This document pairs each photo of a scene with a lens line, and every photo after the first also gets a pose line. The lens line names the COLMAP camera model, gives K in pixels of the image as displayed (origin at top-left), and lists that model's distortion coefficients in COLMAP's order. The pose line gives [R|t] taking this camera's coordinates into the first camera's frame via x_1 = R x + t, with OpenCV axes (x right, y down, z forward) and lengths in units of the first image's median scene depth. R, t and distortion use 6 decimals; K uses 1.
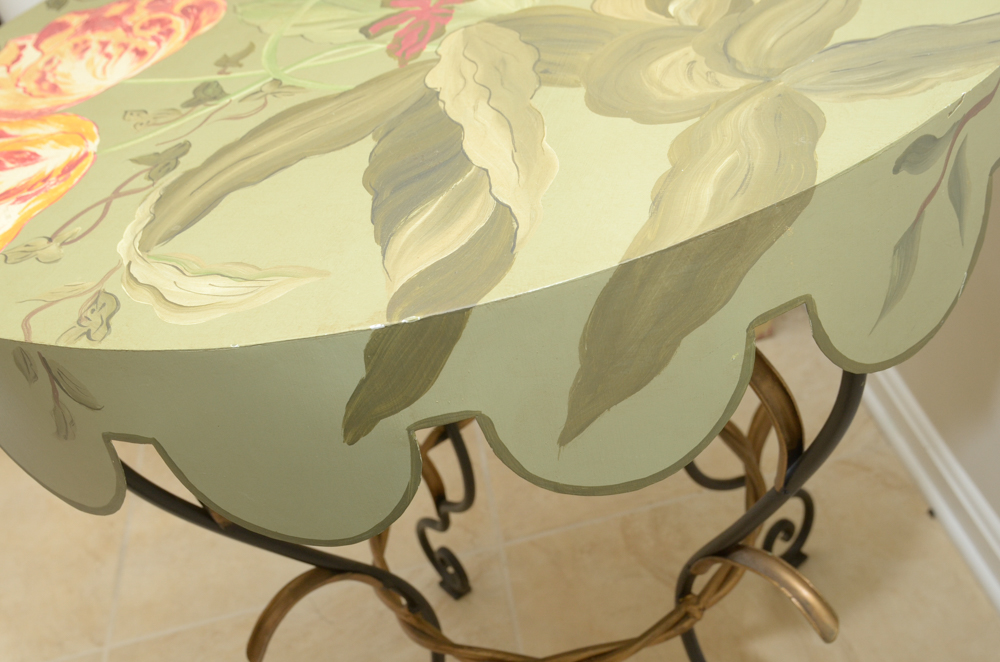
lens RADIAL K [[1190.4, 0, 504.5], [0, 1190.4, 332.0], [0, 0, 1]] dist [-0.018040, 0.000000]
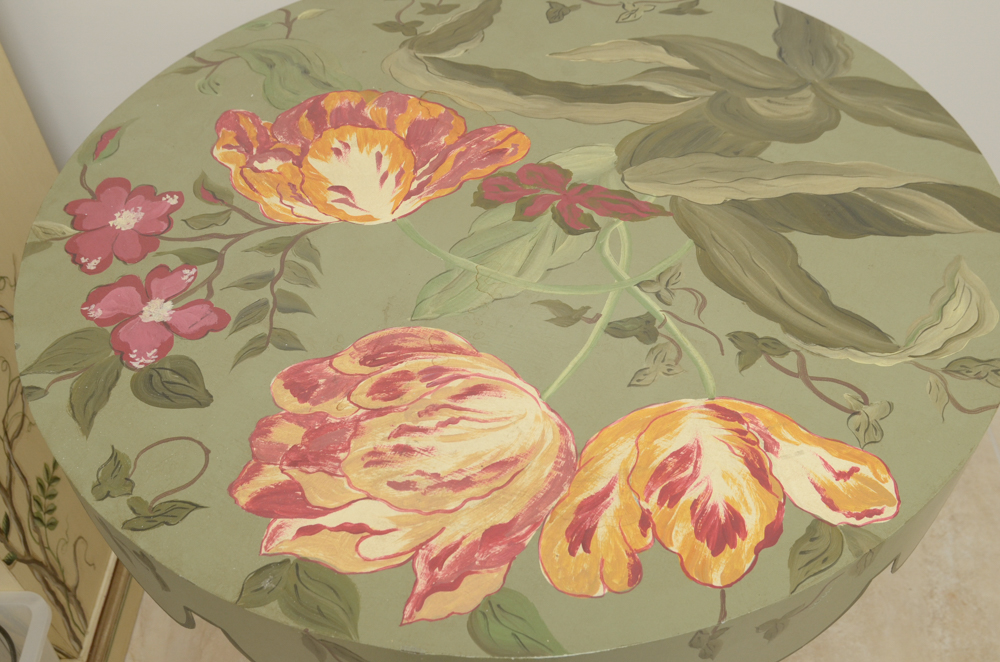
lens RADIAL K [[1025.7, 0, 500.8], [0, 1025.7, 336.6], [0, 0, 1]] dist [-0.046982, 0.000000]
pose [[0.167456, -0.576851, 0.799501, -1.214255], [0.575876, 0.715454, 0.395592, -0.750518], [-0.800204, 0.394169, 0.452001, 0.746884]]
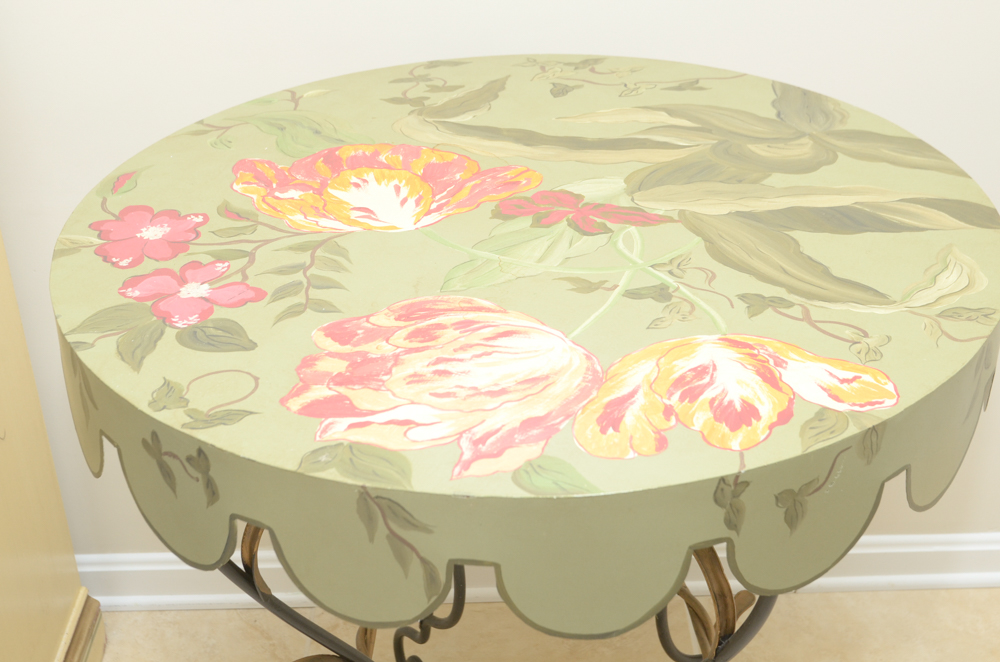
lens RADIAL K [[1440.7, 0, 505.3], [0, 1440.7, 333.5], [0, 0, 1]] dist [-0.001621, 0.000000]
pose [[0.129860, -0.314862, 0.940212, -1.918253], [0.570689, 0.799166, 0.188806, -0.607239], [-0.810833, 0.512050, 0.283468, 0.816080]]
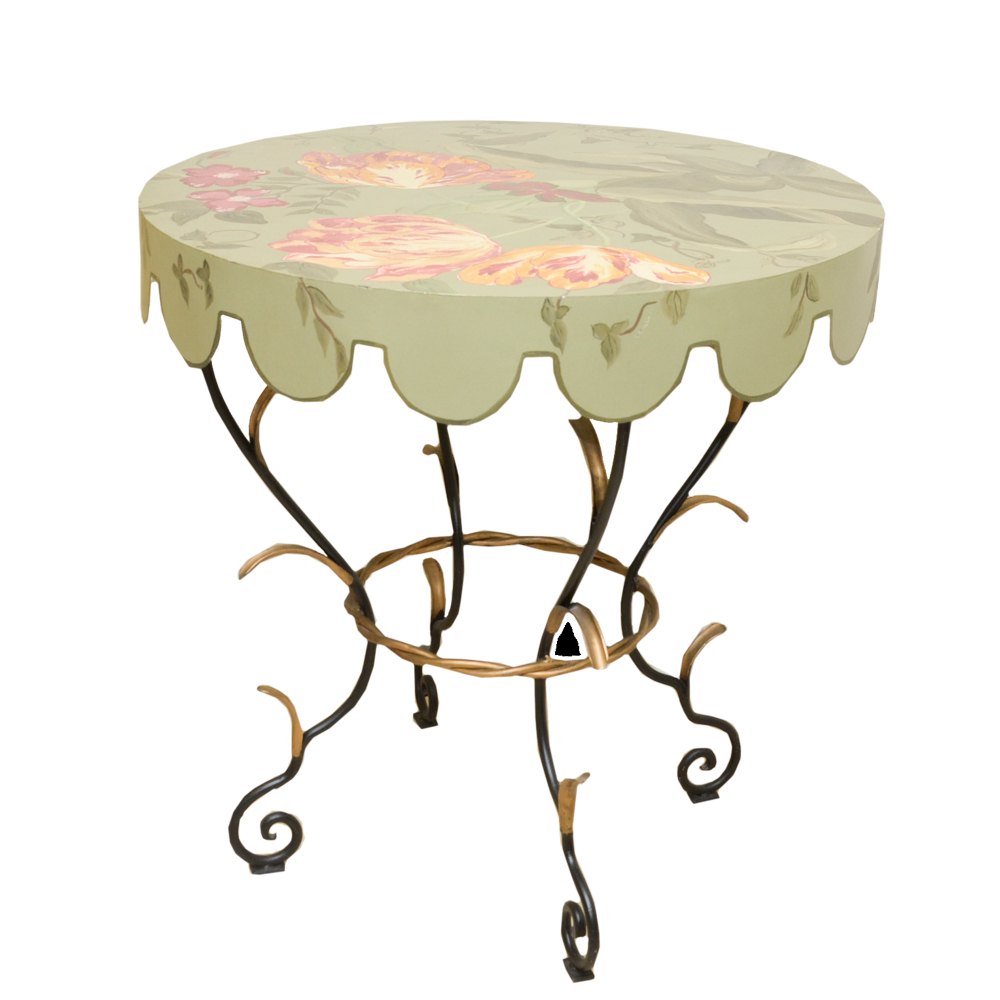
lens RADIAL K [[1831.8, 0, 442.5], [0, 1831.8, 450.7], [0, 0, 1]] dist [-0.025666, 0.000000]
pose [[0.362011, -0.126266, 0.923583, -2.986625], [0.465878, 0.882679, -0.061933, 0.159644], [-0.807407, 0.452698, 0.378364, 0.383186]]
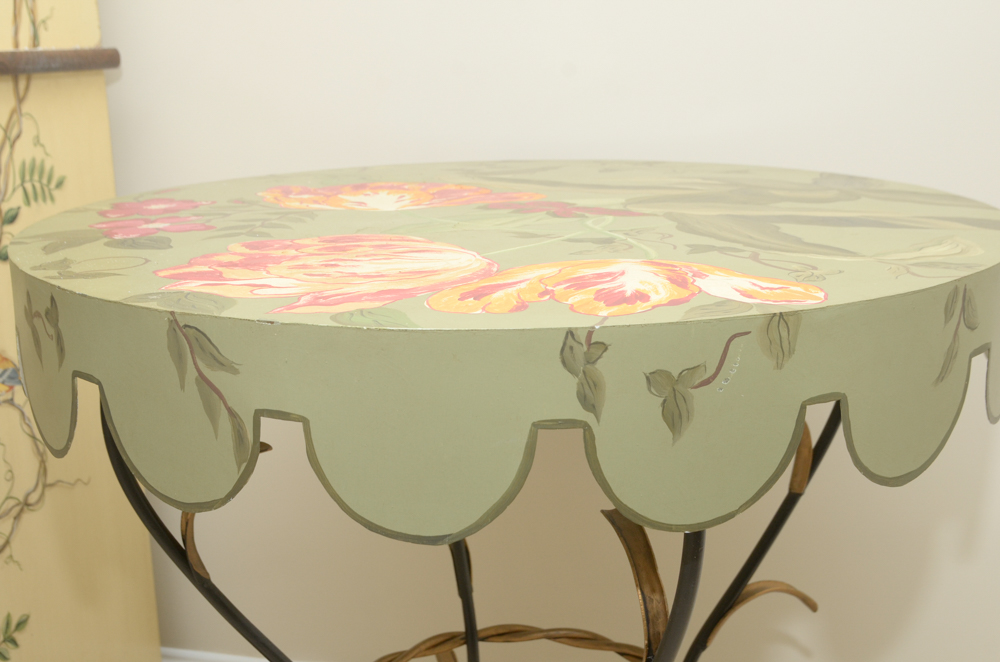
lens RADIAL K [[1190.4, 0, 500.1], [0, 1190.4, 336.3], [0, 0, 1]] dist [-0.018040, 0.000000]
pose [[0.355574, -0.028660, 0.934209, -1.531039], [0.492270, 0.855401, -0.161123, 0.020411], [-0.794505, 0.517174, 0.318267, 0.856766]]
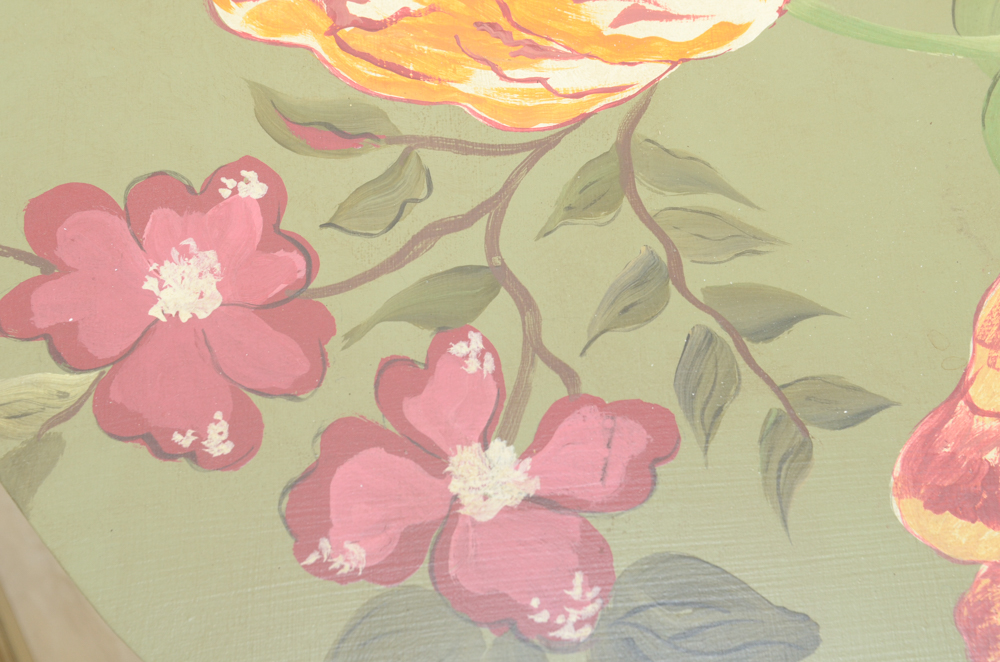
lens RADIAL K [[1440.7, 0, 499.7], [0, 1440.7, 331.5], [0, 0, 1]] dist [-0.001621, 0.000000]
pose [[-0.347538, -0.743492, 0.571347, -0.657214], [0.628084, 0.267845, 0.730596, -1.037213], [-0.696224, 0.612763, 0.373889, 1.287580]]
